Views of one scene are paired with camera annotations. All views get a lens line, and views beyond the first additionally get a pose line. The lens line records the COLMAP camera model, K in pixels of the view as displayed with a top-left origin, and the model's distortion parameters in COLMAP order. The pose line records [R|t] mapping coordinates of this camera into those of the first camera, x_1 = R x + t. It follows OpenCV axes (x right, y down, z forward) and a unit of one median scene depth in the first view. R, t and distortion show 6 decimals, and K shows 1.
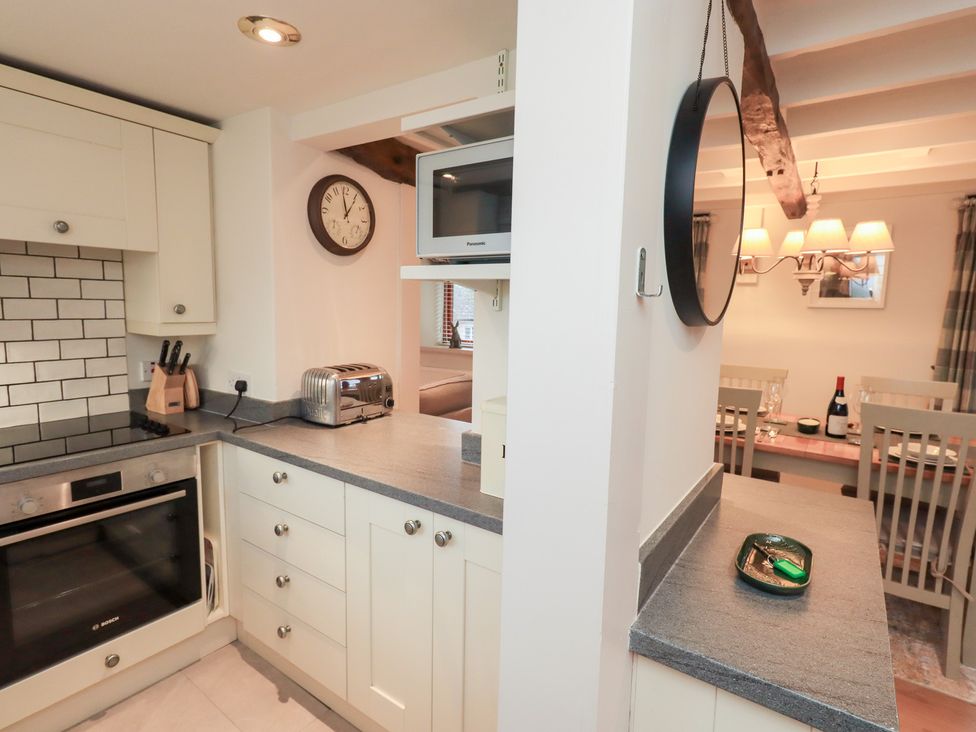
lens RADIAL K [[506.1, 0, 492.1], [0, 506.1, 361.4], [0, 0, 1]] dist [0.001789, -0.000011]
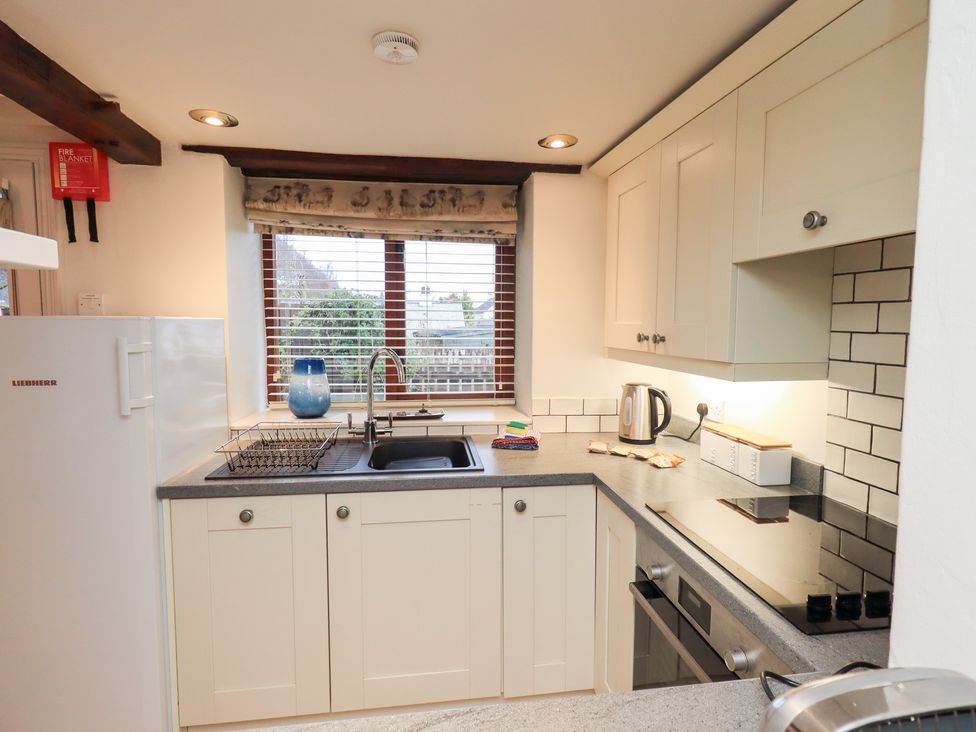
lens RADIAL K [[520.0, 0, 493.1], [0, 520.0, 358.4], [0, 0, 1]] dist [0.002849, -0.000092]
pose [[-0.725214, 0.018344, -0.688279, -0.079355], [-0.100233, 0.986183, 0.131895, -0.113627], [0.681189, 0.164641, -0.713355, 0.988890]]
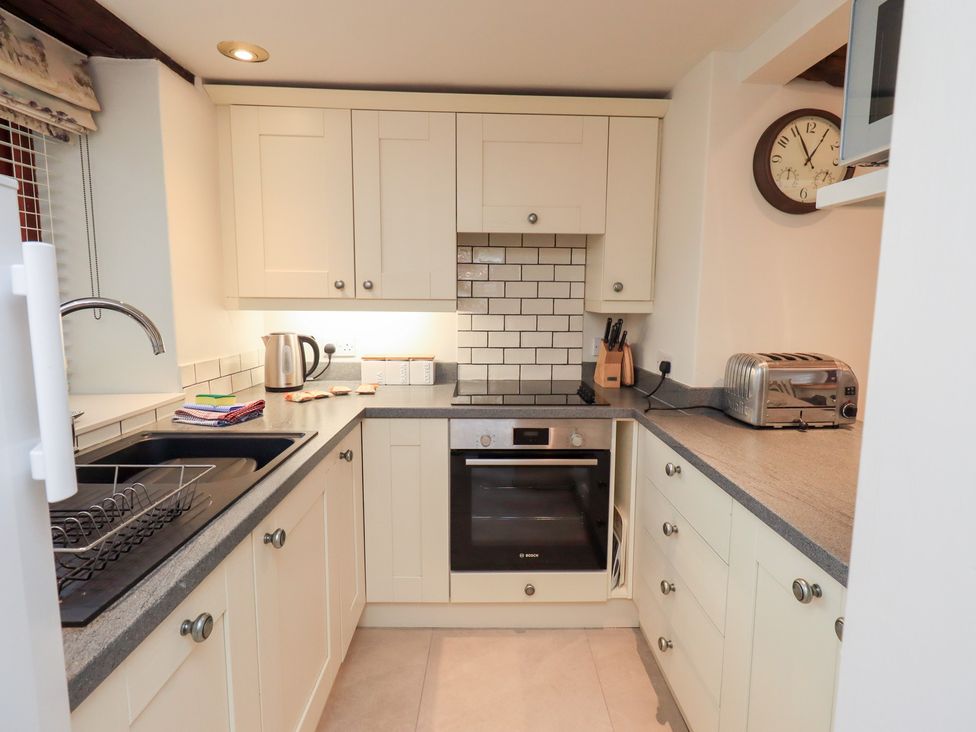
lens RADIAL K [[505.3, 0, 491.8], [0, 505.3, 354.2], [0, 0, 1]] dist [0.002080, 0.000436]
pose [[0.593005, 0.073277, -0.801858, 0.067523], [-0.082898, 0.996115, 0.029723, 0.023788], [0.800920, 0.048847, 0.596775, 0.176114]]
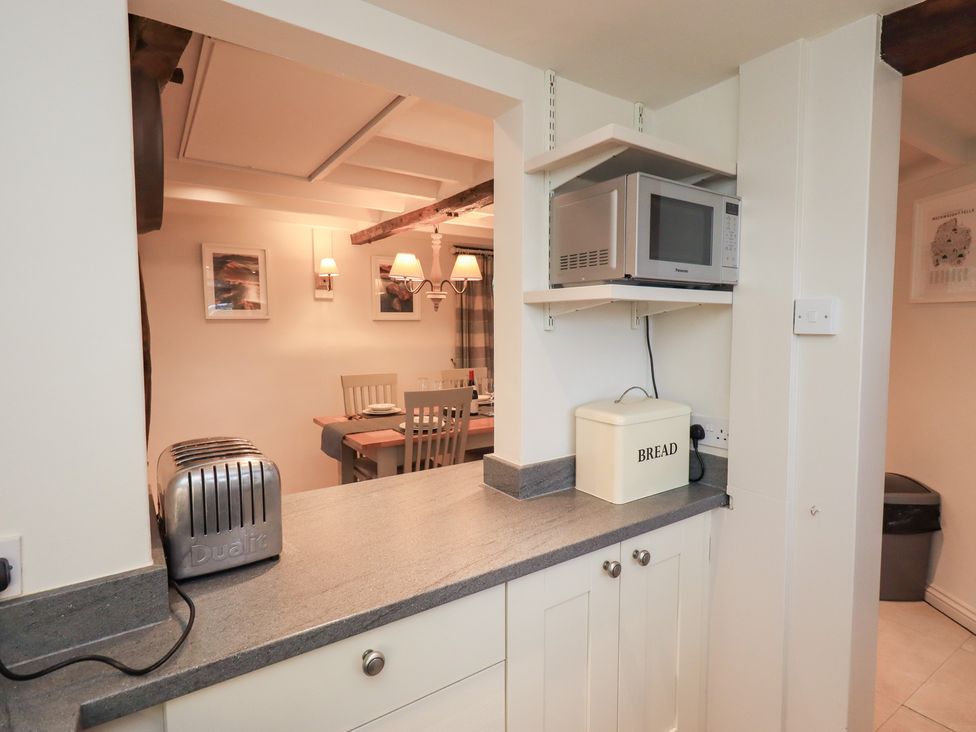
lens RADIAL K [[508.1, 0, 489.6], [0, 508.1, 360.8], [0, 0, 1]] dist [0.002193, 0.000275]
pose [[0.355429, -0.091505, 0.930213, -0.684733], [0.114109, 0.992001, 0.053982, -0.077780], [-0.927712, 0.086959, 0.363028, 0.545839]]
